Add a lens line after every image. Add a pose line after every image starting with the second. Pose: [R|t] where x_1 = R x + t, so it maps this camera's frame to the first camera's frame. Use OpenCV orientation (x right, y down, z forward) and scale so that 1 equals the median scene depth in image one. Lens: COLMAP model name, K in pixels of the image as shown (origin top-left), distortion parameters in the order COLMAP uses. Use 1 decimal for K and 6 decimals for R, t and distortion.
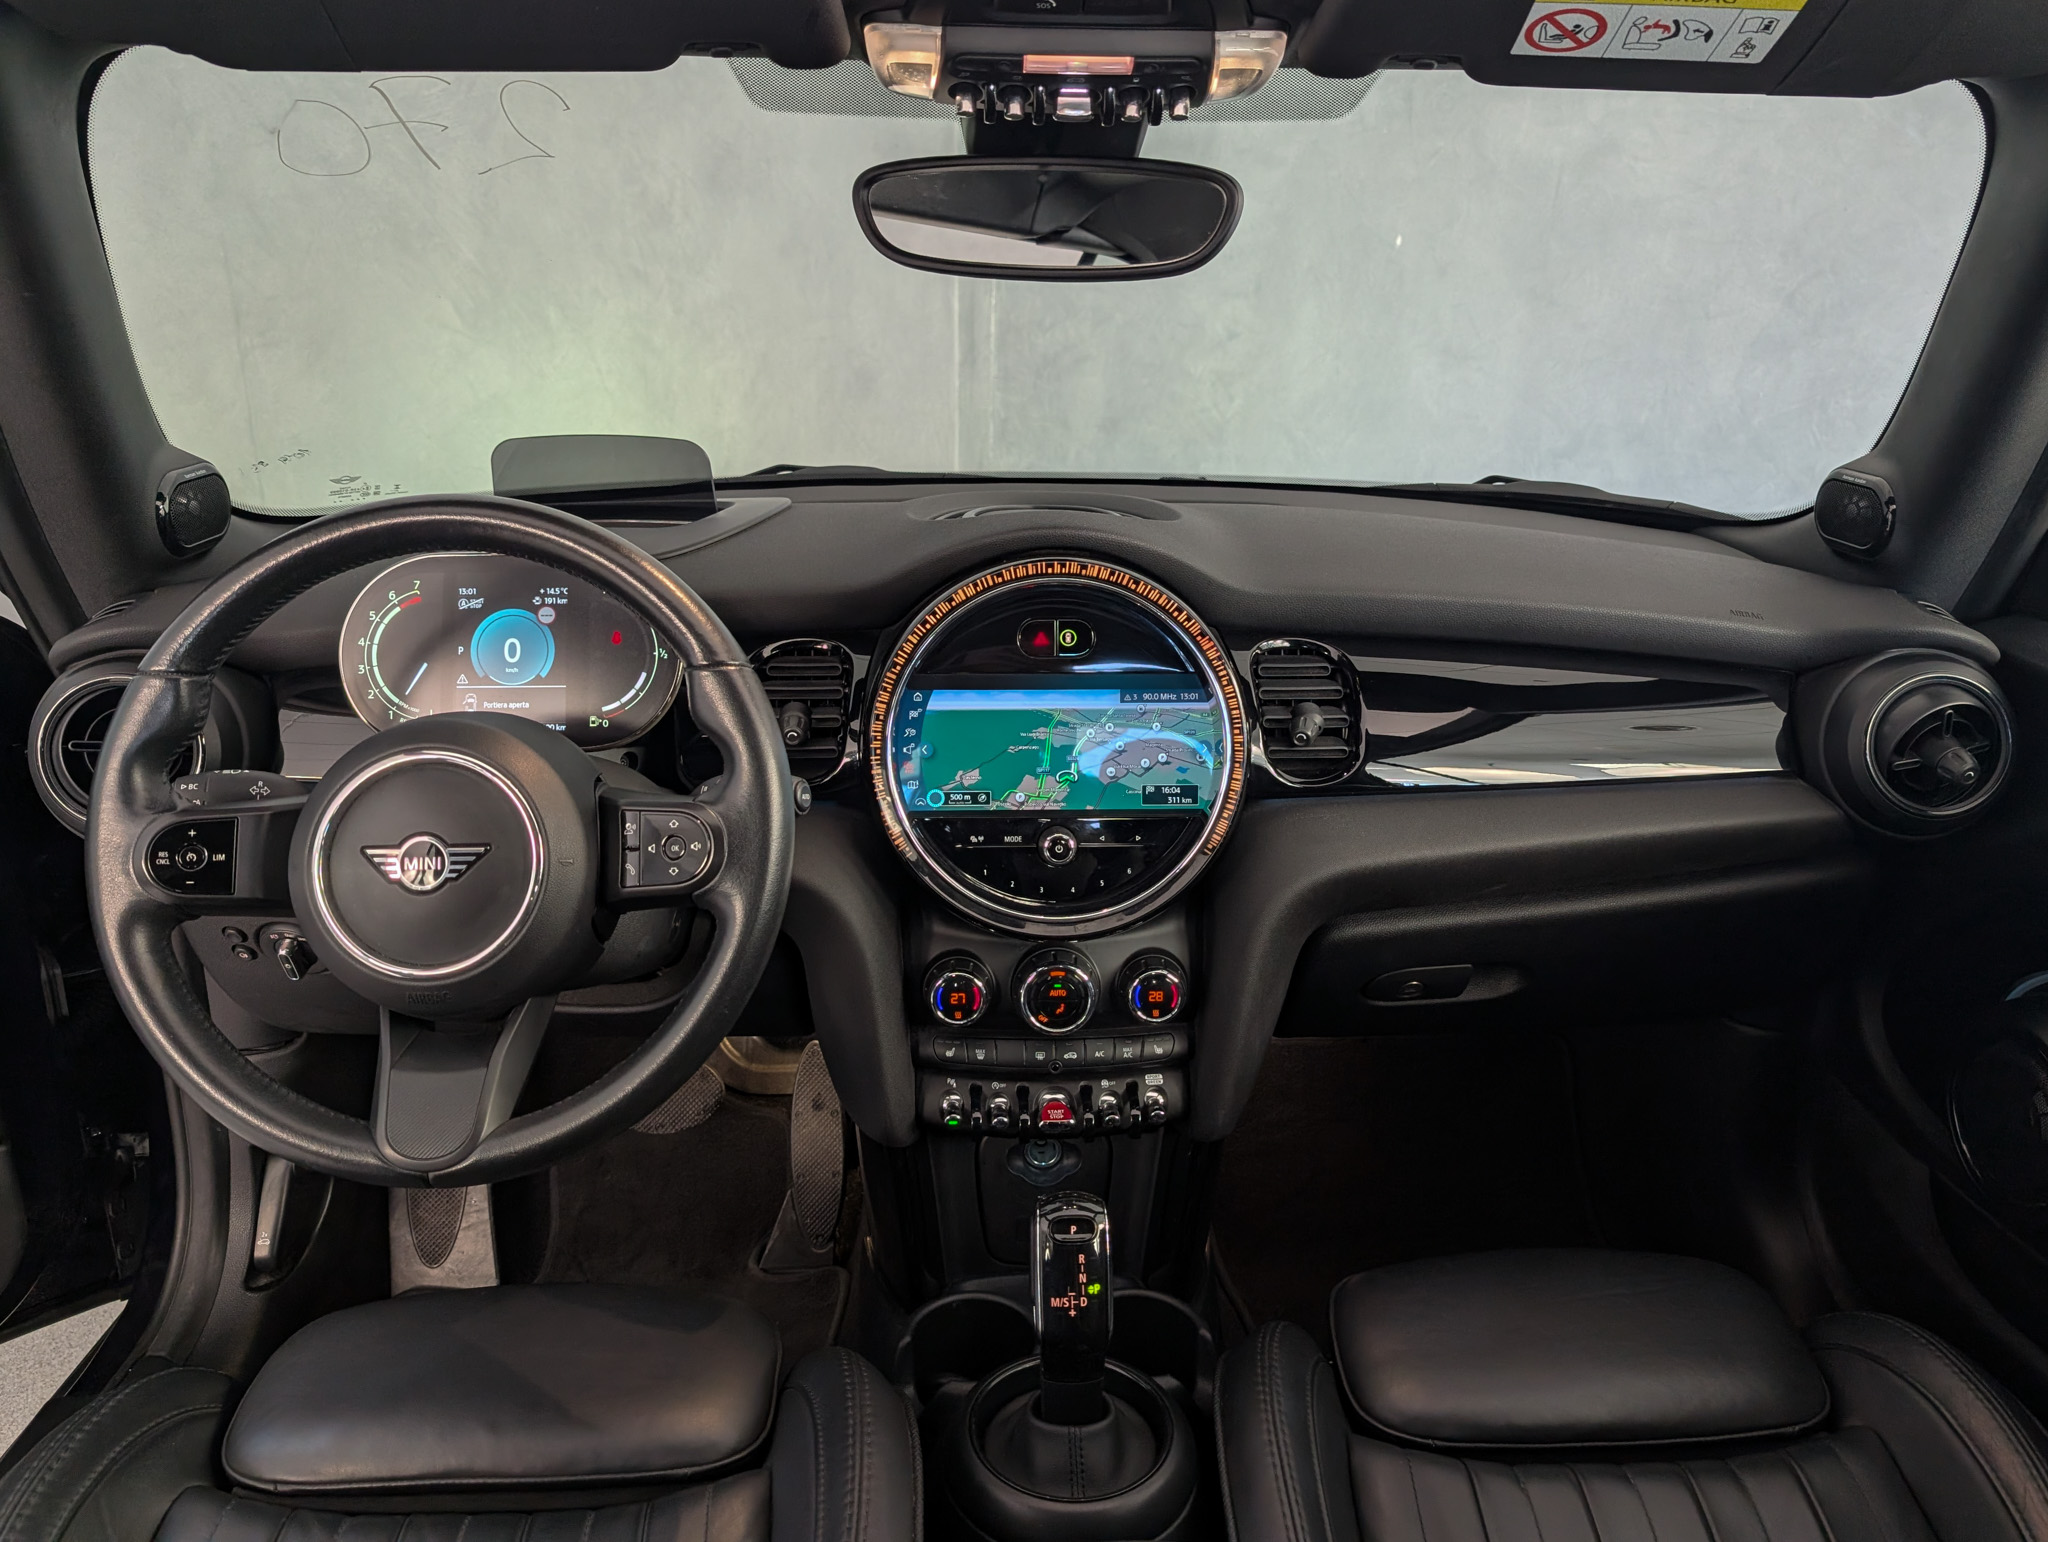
lens RADIAL K [[1476.1, 0, 1057.3], [0, 1476.1, 774.5], [0, 0, 1]] dist [0.002446, -0.000162]
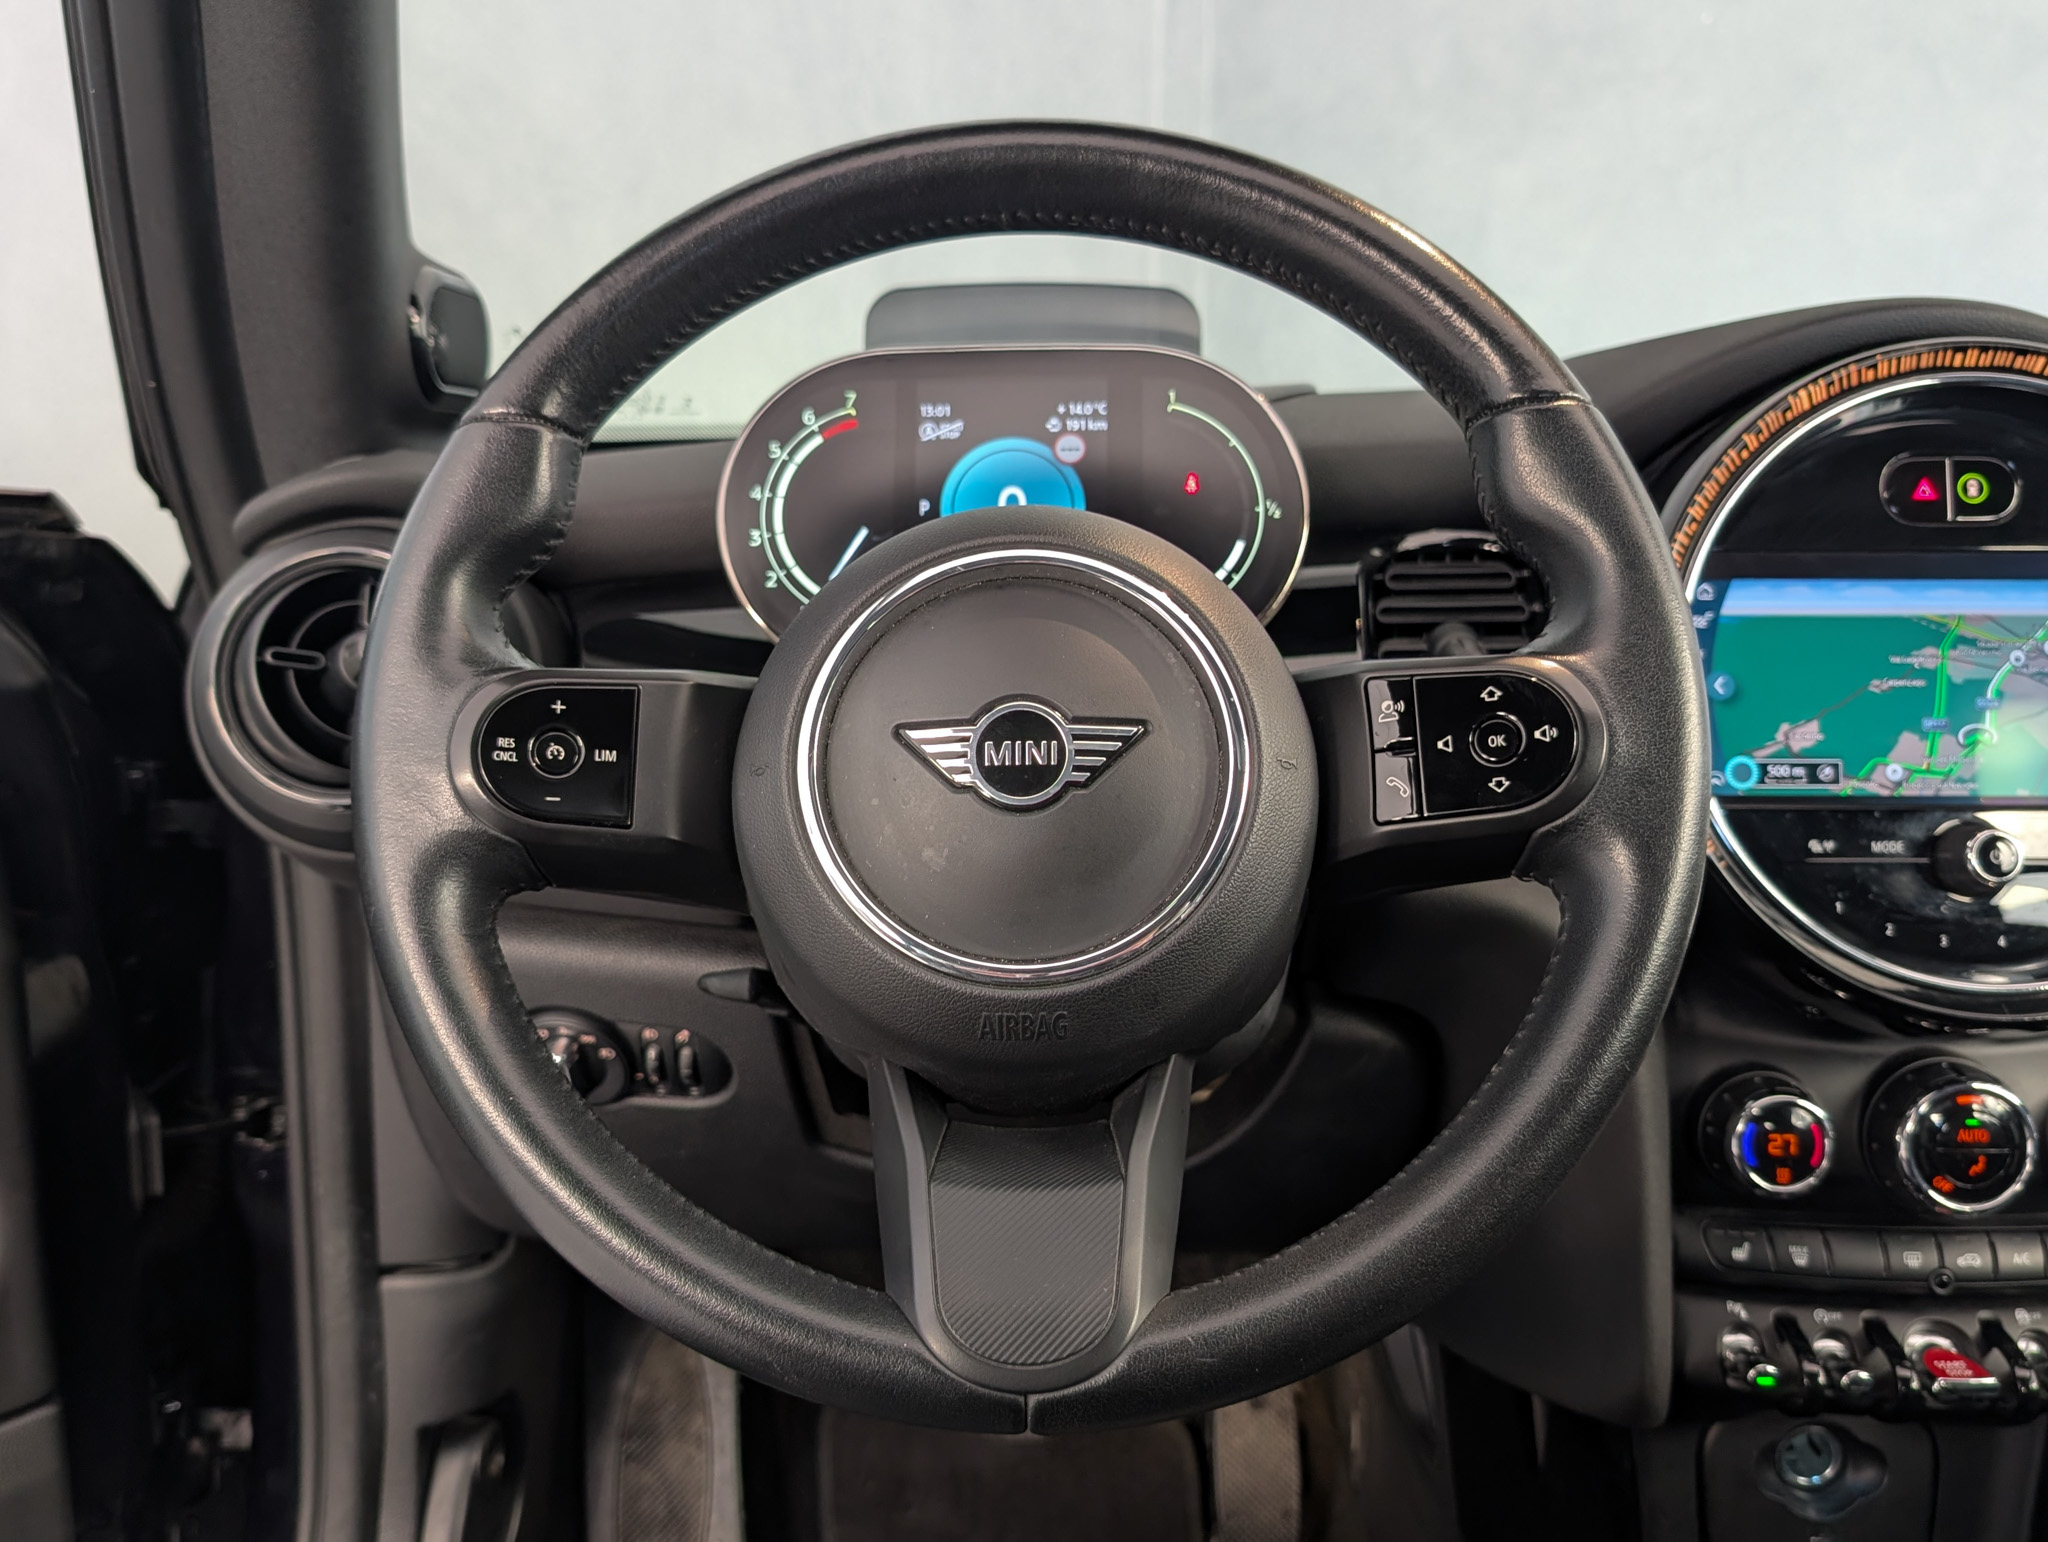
lens RADIAL K [[1733.5, 0, 1023.4], [0, 1733.5, 795.4], [0, 0, 1]] dist [-0.001661, -0.011381]
pose [[0.997423, -0.002752, -0.071686, -0.304519], [-0.008969, 0.986641, -0.162665, 0.132613], [0.071176, 0.162889, 0.984074, 0.339003]]
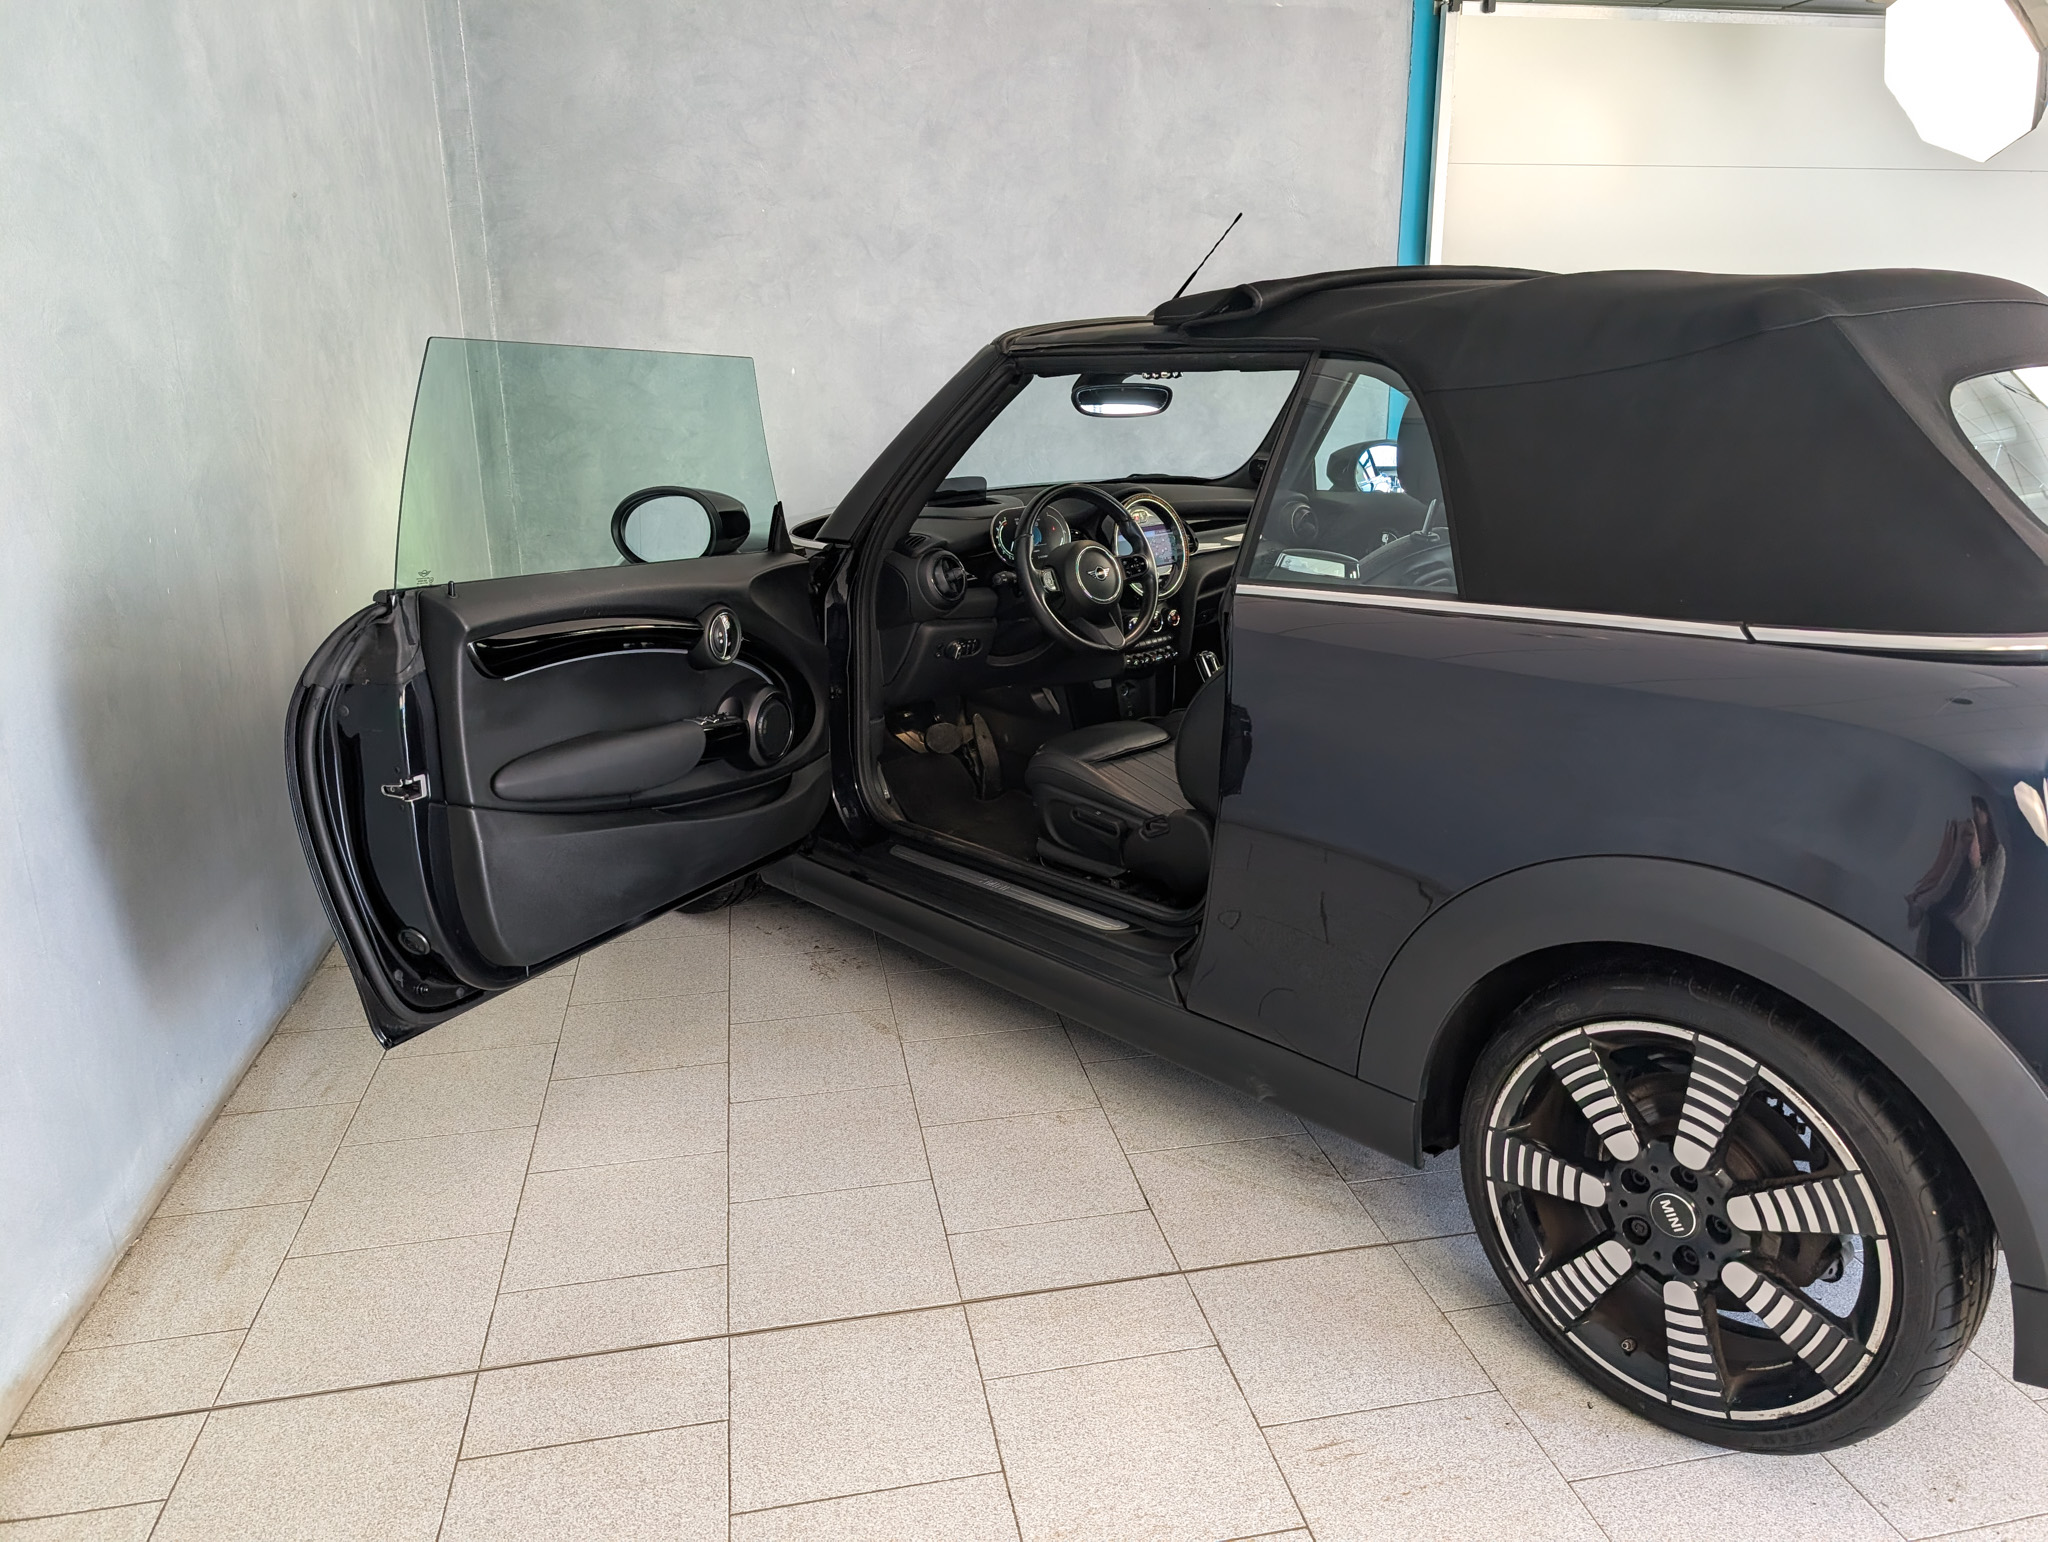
lens RADIAL K [[1448.4, 0, 951.2], [0, 1448.4, 807.1], [0, 0, 1]] dist [0.001130, -0.004718]
pose [[0.809153, -0.202441, 0.551624, -2.429267], [0.216702, 0.975414, 0.040098, 0.346871], [-0.546179, 0.087092, 0.833129, -1.598893]]
